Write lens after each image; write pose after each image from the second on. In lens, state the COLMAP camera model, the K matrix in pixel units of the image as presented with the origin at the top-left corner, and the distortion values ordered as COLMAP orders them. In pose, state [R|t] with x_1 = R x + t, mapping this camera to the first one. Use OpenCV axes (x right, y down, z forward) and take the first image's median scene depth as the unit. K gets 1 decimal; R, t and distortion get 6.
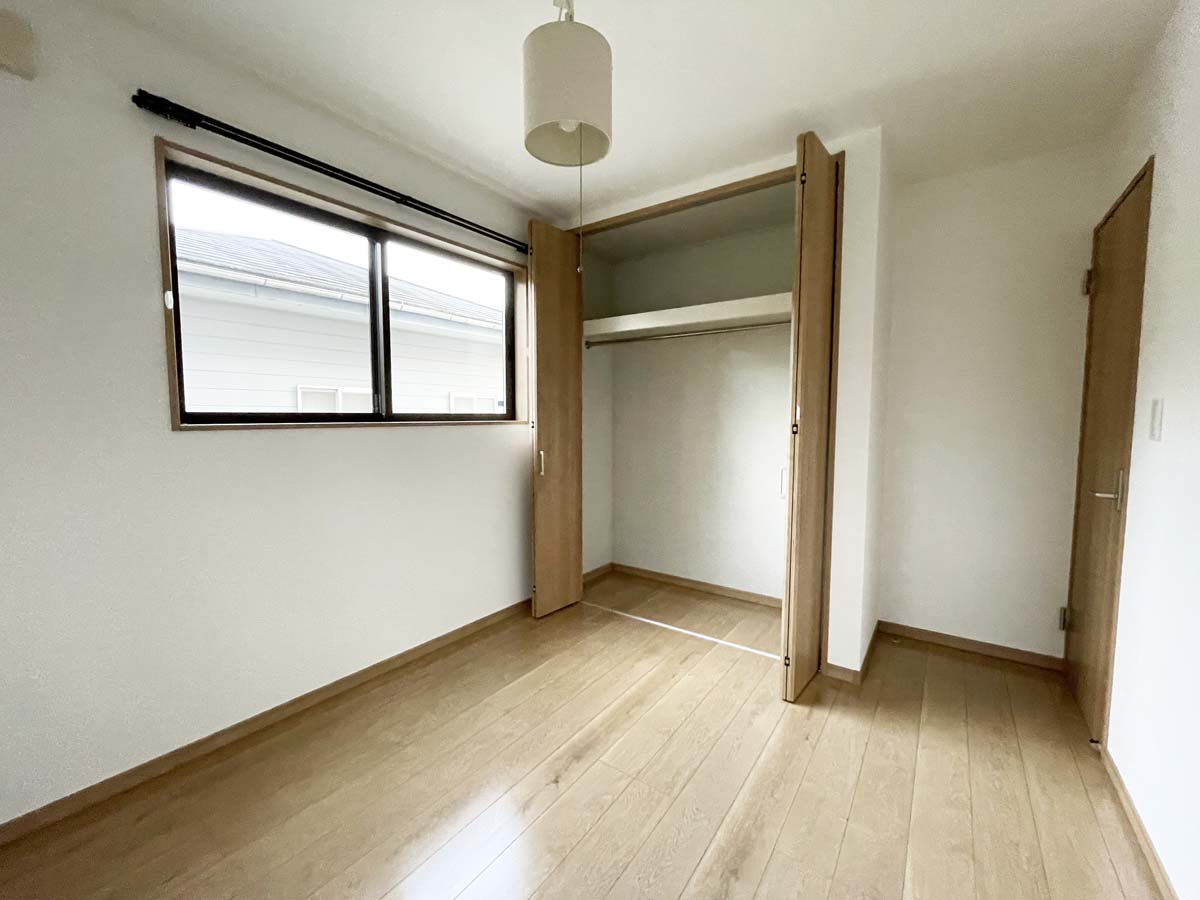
lens RADIAL K [[471.9, 0, 597.2], [0, 471.9, 447.7], [0, 0, 1]] dist [-0.012391, 0.000311]
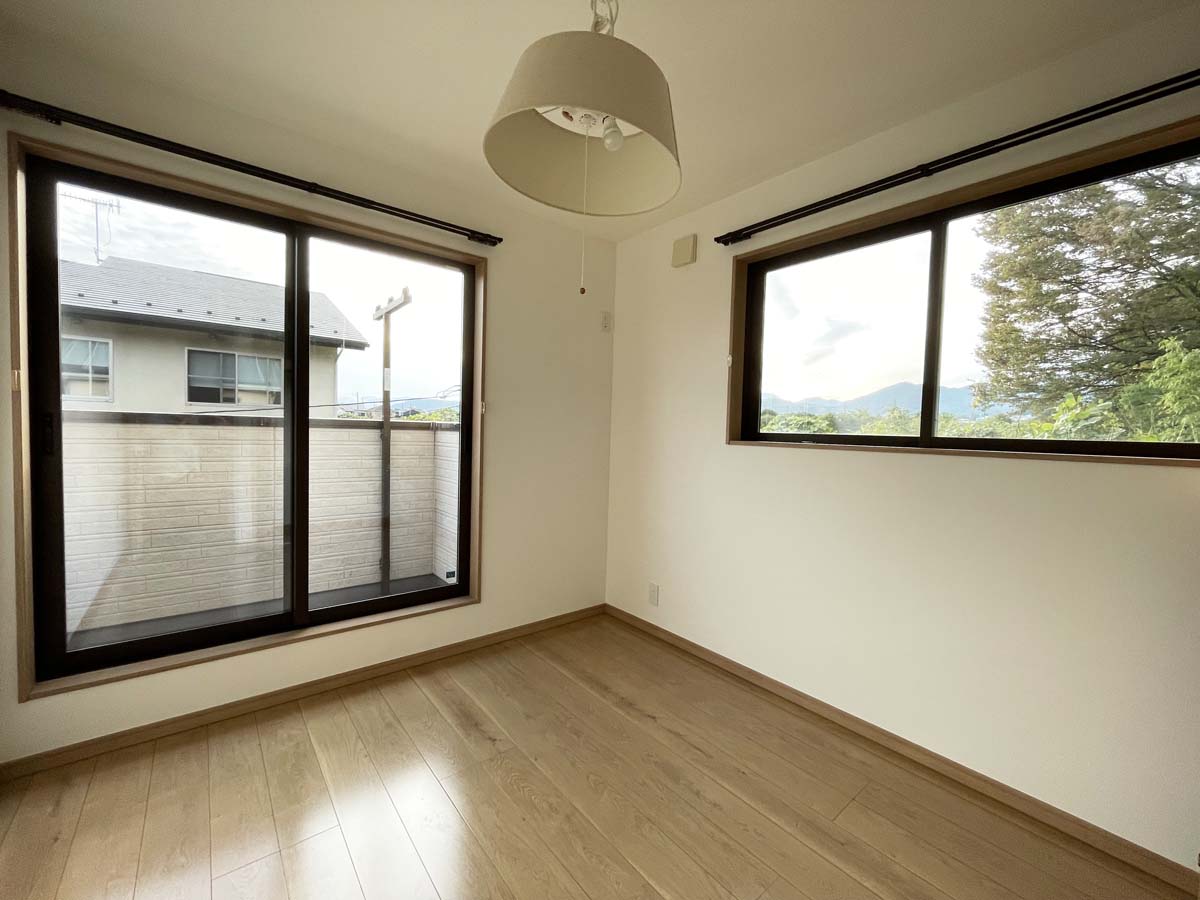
lens RADIAL K [[483.0, 0, 606.9], [0, 483.0, 449.0], [0, 0, 1]] dist [-0.002502, -0.000822]
pose [[-0.232425, 0.027847, -0.972216, 0.523106], [-0.098762, 0.993748, 0.052074, -0.045936], [0.967587, 0.108121, -0.228222, 0.711248]]
